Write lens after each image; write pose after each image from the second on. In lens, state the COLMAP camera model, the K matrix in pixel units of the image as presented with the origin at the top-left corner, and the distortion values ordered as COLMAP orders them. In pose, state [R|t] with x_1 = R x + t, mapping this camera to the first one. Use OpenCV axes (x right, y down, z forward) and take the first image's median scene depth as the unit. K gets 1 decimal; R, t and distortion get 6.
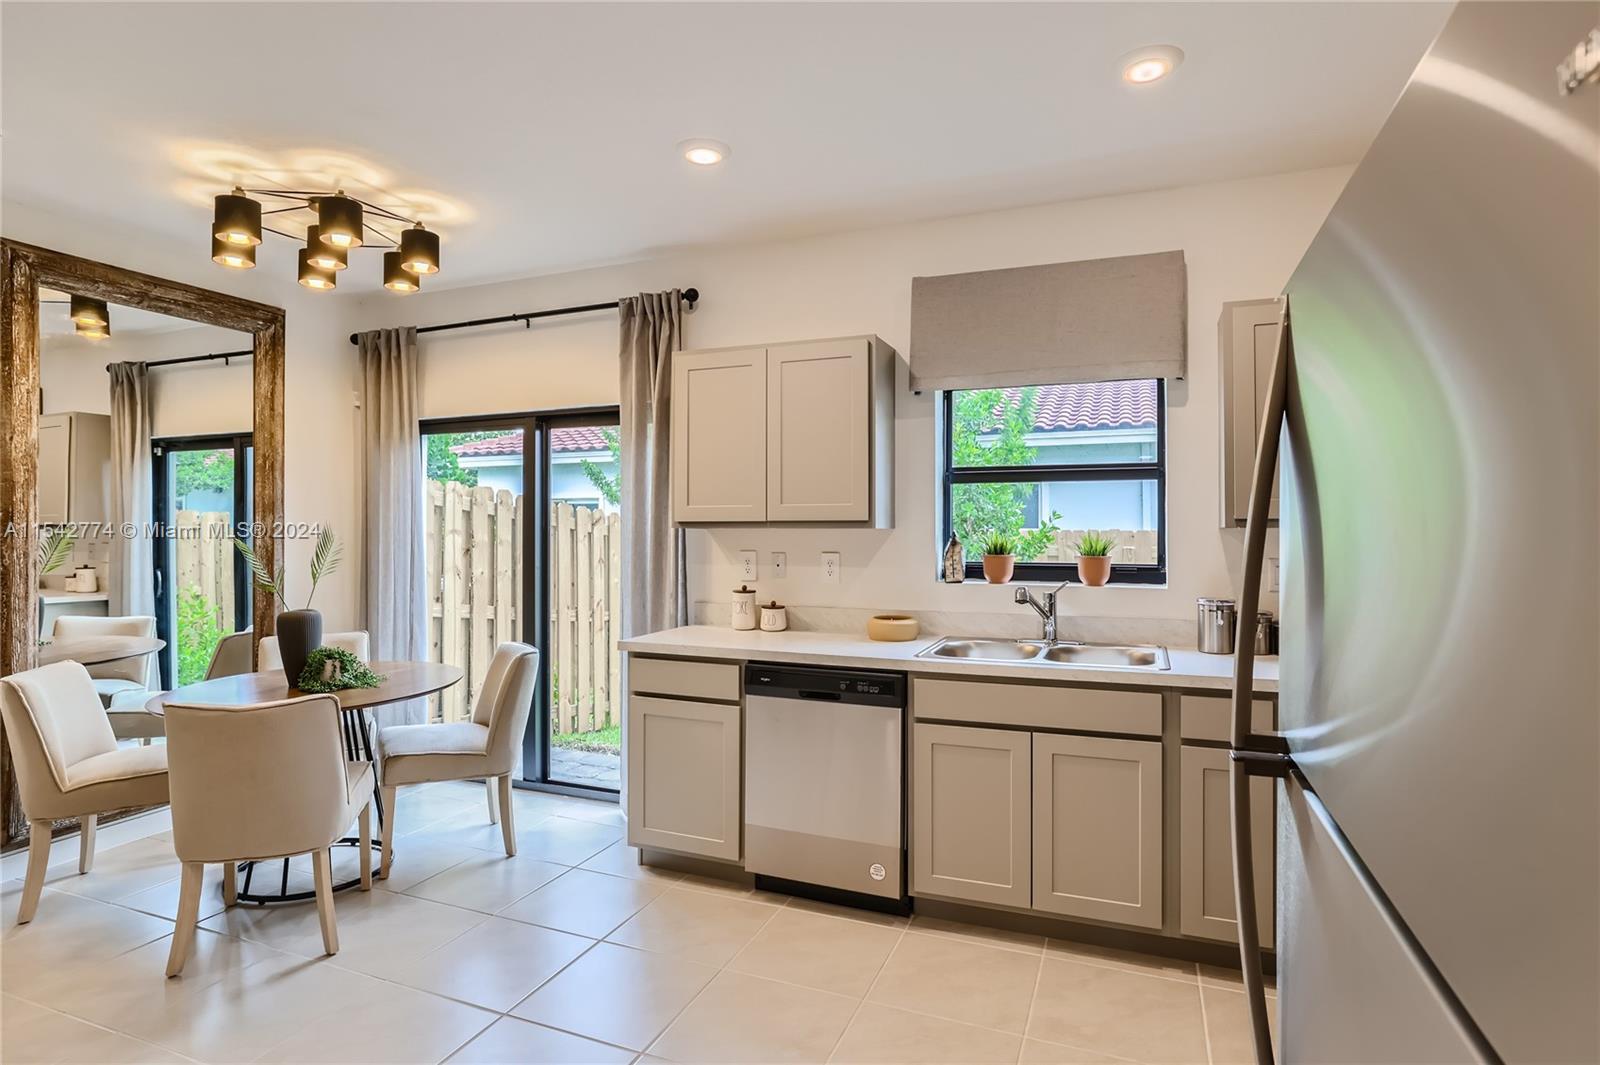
lens RADIAL K [[843.4, 0, 797.5], [0, 843.4, 520.7], [0, 0, 1]] dist [-0.030002, 0.012469]
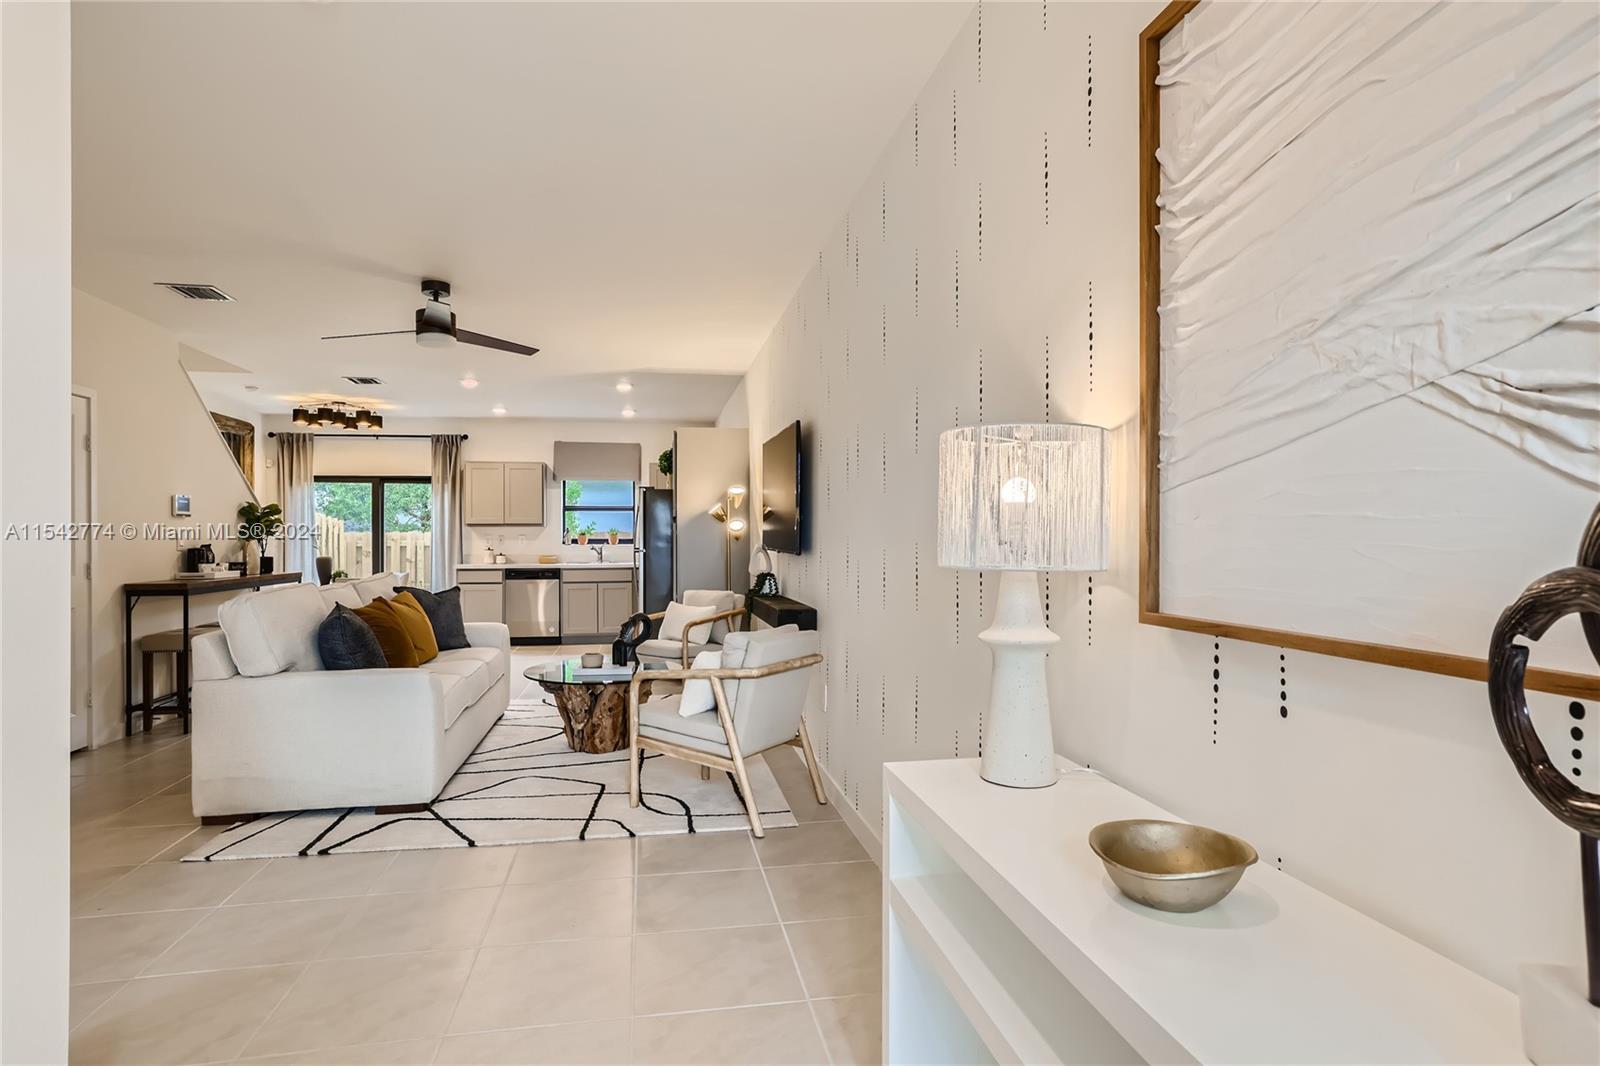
lens RADIAL K [[843.4, 0, 791.4], [0, 843.4, 536.4], [0, 0, 1]] dist [-0.030002, 0.012469]
pose [[0.845645, 0.001393, 0.533743, -0.743216], [-0.003344, 0.999991, 0.002688, 0.033115], [-0.533735, -0.004058, 0.845642, -1.960237]]
